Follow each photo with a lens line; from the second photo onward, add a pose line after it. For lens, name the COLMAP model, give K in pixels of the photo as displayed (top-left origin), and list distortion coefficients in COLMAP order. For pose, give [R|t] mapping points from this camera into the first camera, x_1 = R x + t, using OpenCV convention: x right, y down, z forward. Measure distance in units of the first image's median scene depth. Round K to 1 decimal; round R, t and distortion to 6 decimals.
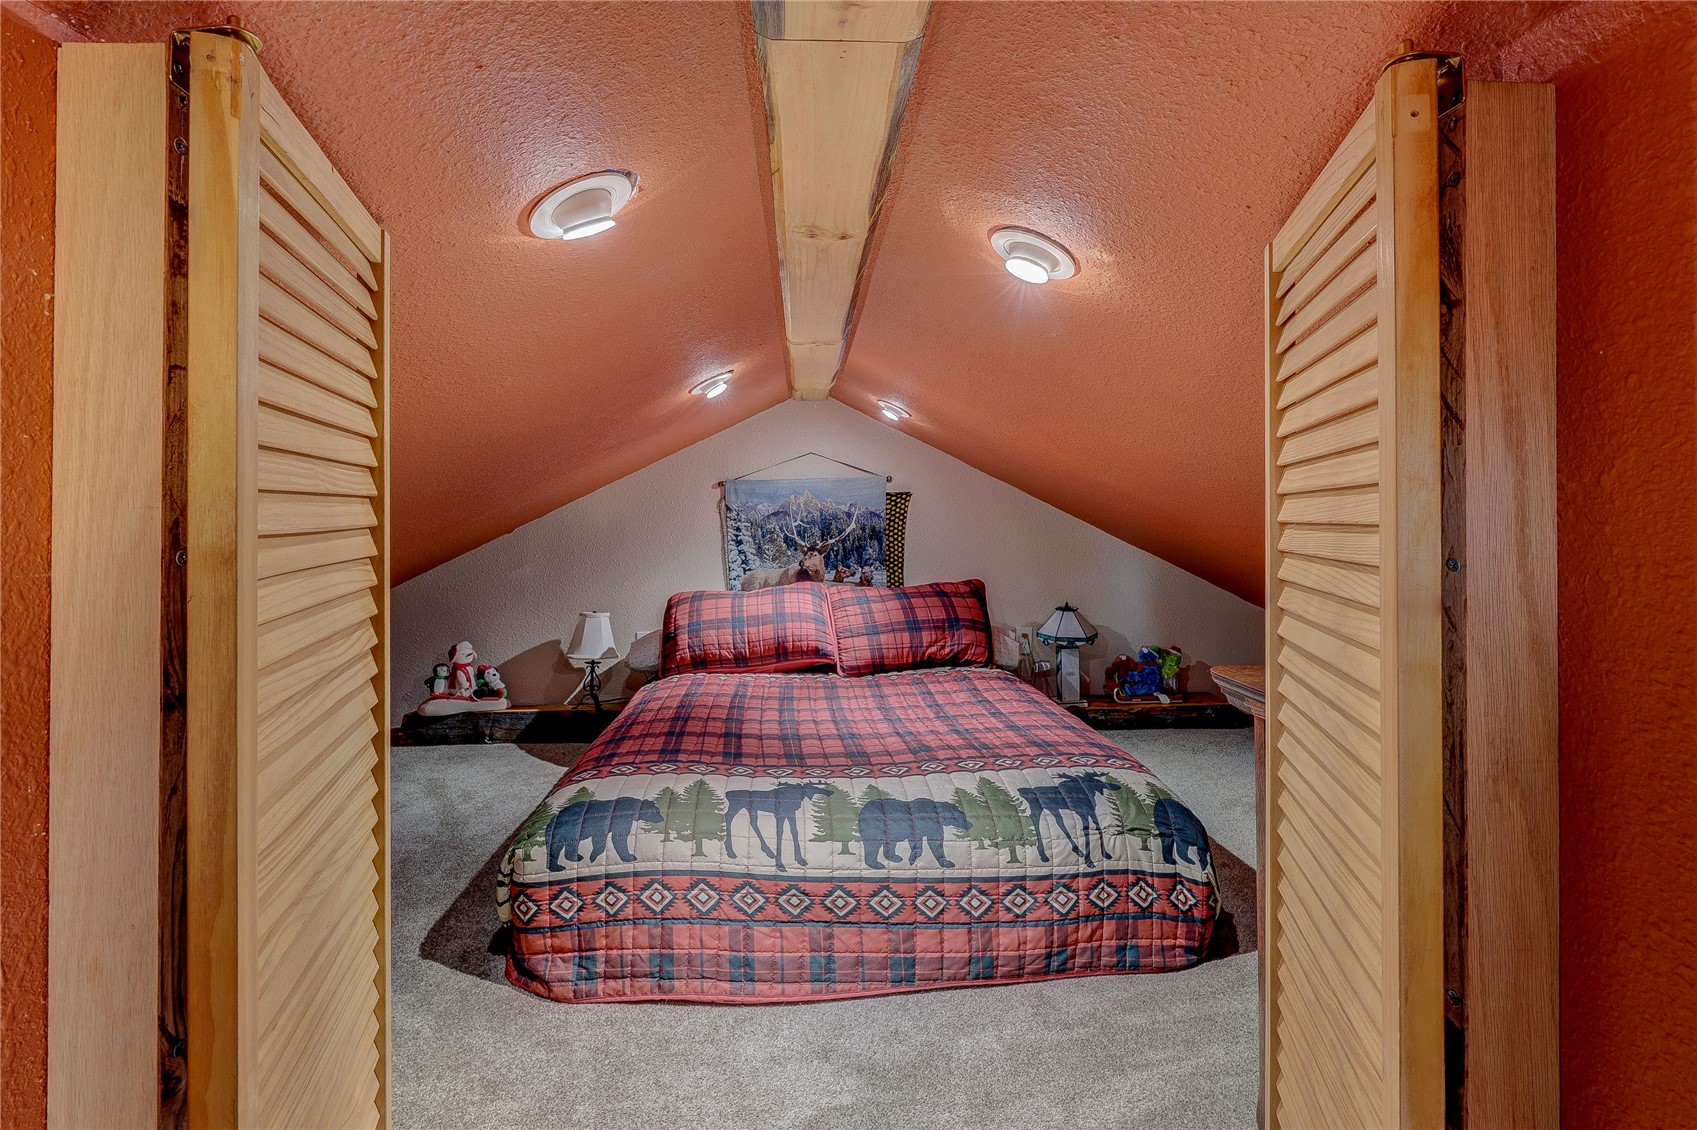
lens RADIAL K [[836.3, 0, 848.5], [0, 836.3, 565.0], [0, 0, 1]] dist [0.000209, -0.000829]
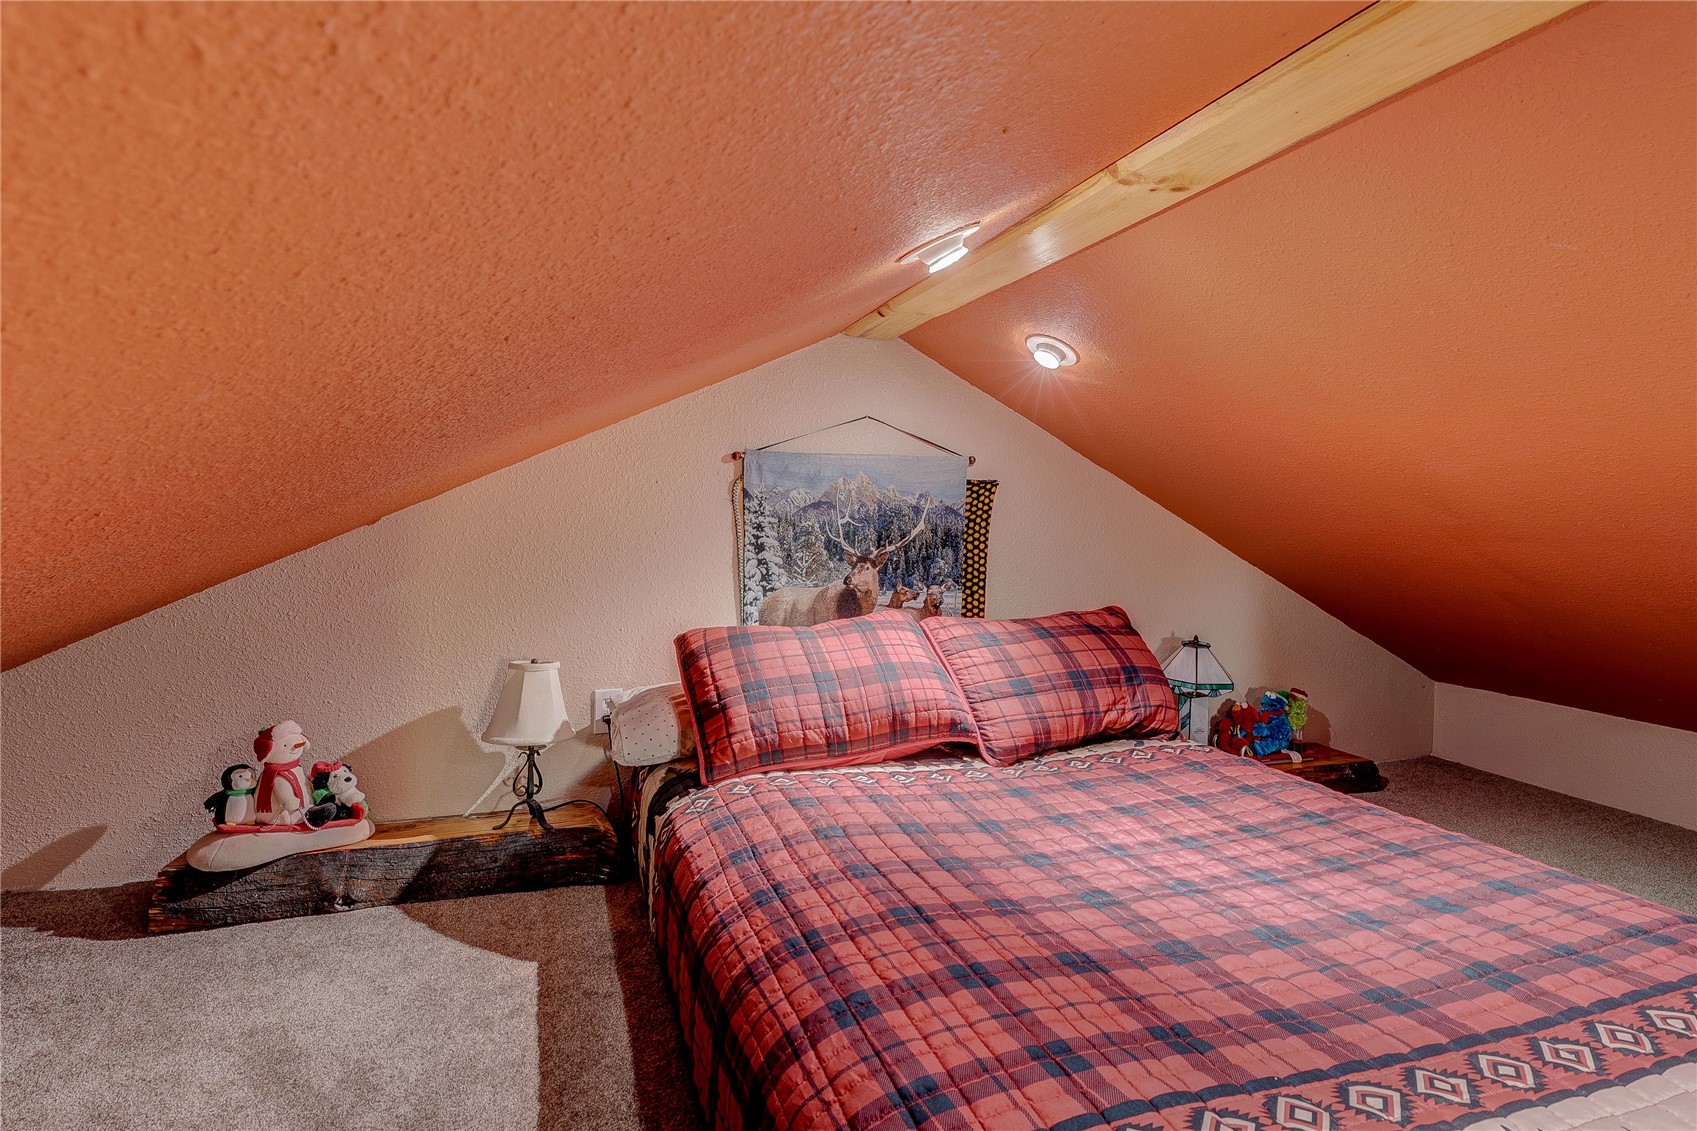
lens RADIAL K [[836.3, 0, 848.5], [0, 836.3, 565.5], [0, 0, 1]] dist [0.000209, -0.000829]
pose [[0.964236, 0.013397, 0.264708, -0.253311], [-0.011894, 0.999903, -0.007280, -0.009672], [-0.264780, 0.003872, 0.964301, 0.380196]]
